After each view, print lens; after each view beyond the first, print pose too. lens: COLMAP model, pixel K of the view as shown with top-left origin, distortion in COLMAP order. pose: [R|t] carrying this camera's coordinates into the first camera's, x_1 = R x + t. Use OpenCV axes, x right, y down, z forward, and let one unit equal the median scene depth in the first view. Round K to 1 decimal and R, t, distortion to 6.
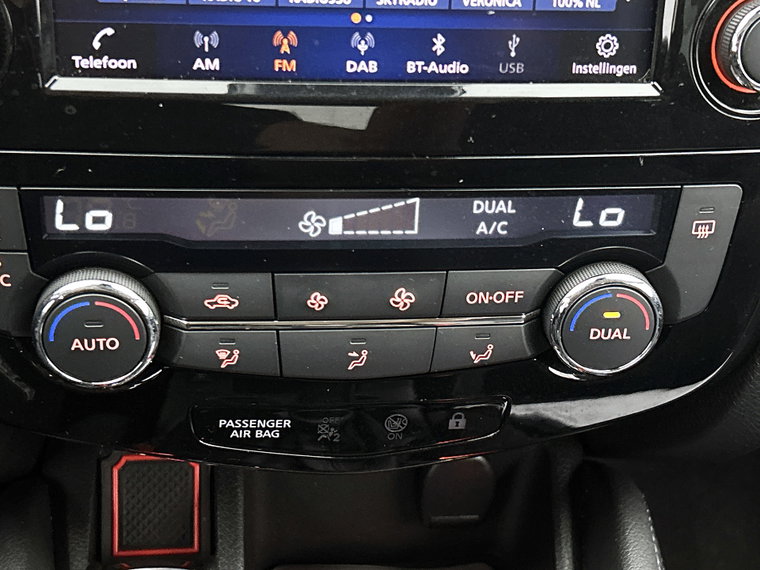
lens RADIAL K [[1189.1, 0, 385.1], [0, 1189.1, 284.9], [0, 0, 1]] dist [0.096625, 0.000000]
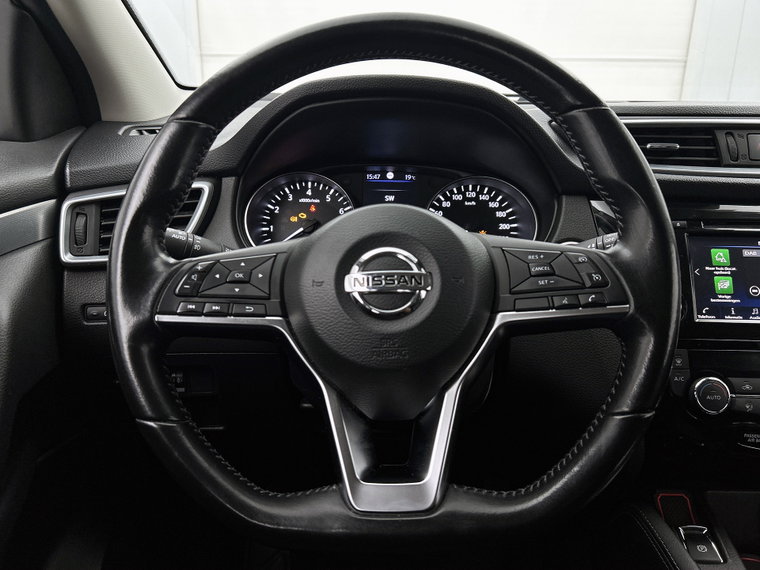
lens RADIAL K [[591.6, 0, 374.0], [0, 591.6, 277.7], [0, 0, 1]] dist [0.018051, -0.022495]
pose [[0.989843, -0.047943, -0.133835, -0.903516], [-0.033327, 0.836932, -0.546291, 0.676818], [0.138202, 0.545203, 0.826834, -0.650074]]
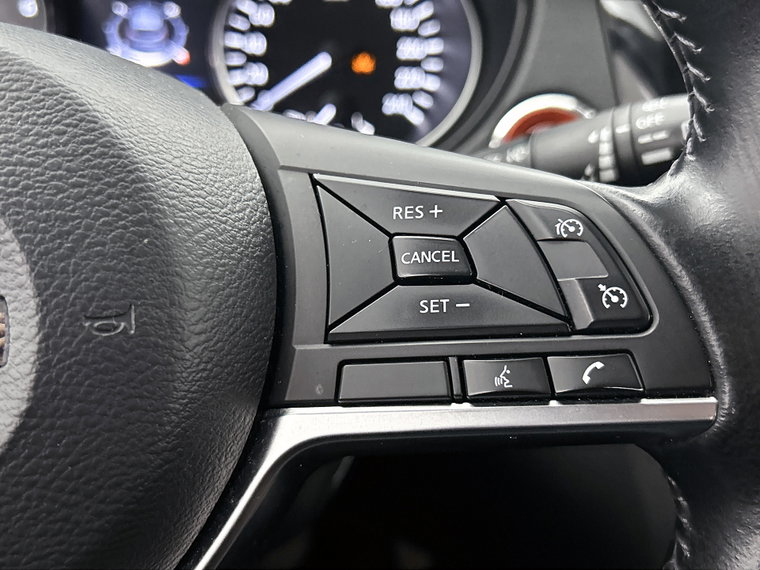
lens RADIAL K [[912.0, 0, 377.7], [0, 912.0, 288.0], [0, 0, 1]] dist [0.084466, 0.000000]
pose [[0.999072, -0.039468, -0.017258, -0.762873], [0.030322, 0.928919, -0.369038, 0.246702], [0.030597, 0.368172, 0.929254, -0.159331]]
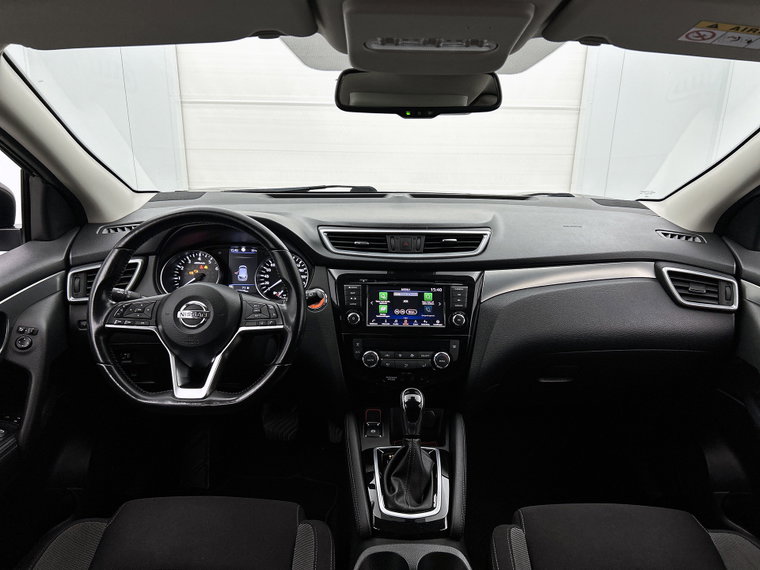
lens RADIAL K [[564.8, 0, 392.5], [0, 564.8, 284.2], [0, 0, 1]] dist [0.028112, -0.039819]
pose [[0.994894, -0.047126, -0.089249, 0.219168], [-0.008965, 0.839535, -0.543232, 1.489431], [0.100528, 0.541258, 0.834825, -2.070472]]
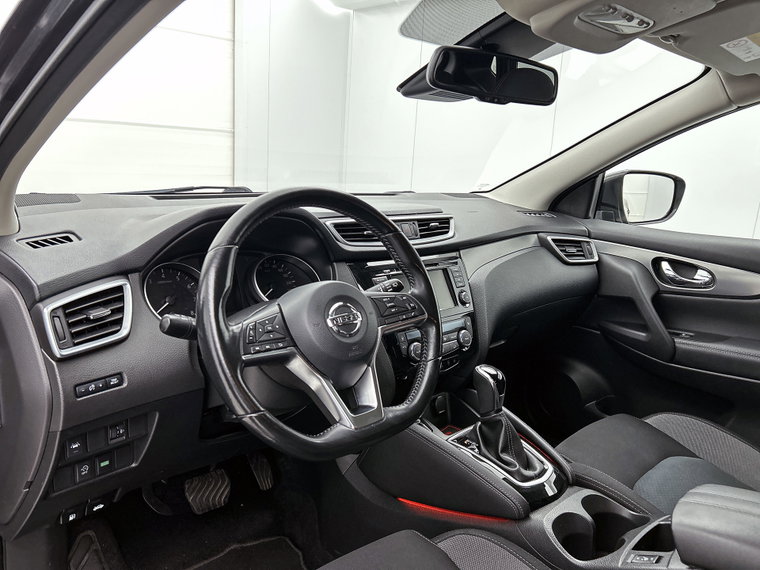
lens RADIAL K [[564.8, 0, 386.1], [0, 564.8, 282.9], [0, 0, 1]] dist [0.028112, -0.039819]
pose [[0.791183, -0.182289, 0.583781, -2.145128], [0.483126, 0.771574, -0.413840, 0.965165], [-0.374992, 0.609463, 0.698524, -1.404429]]
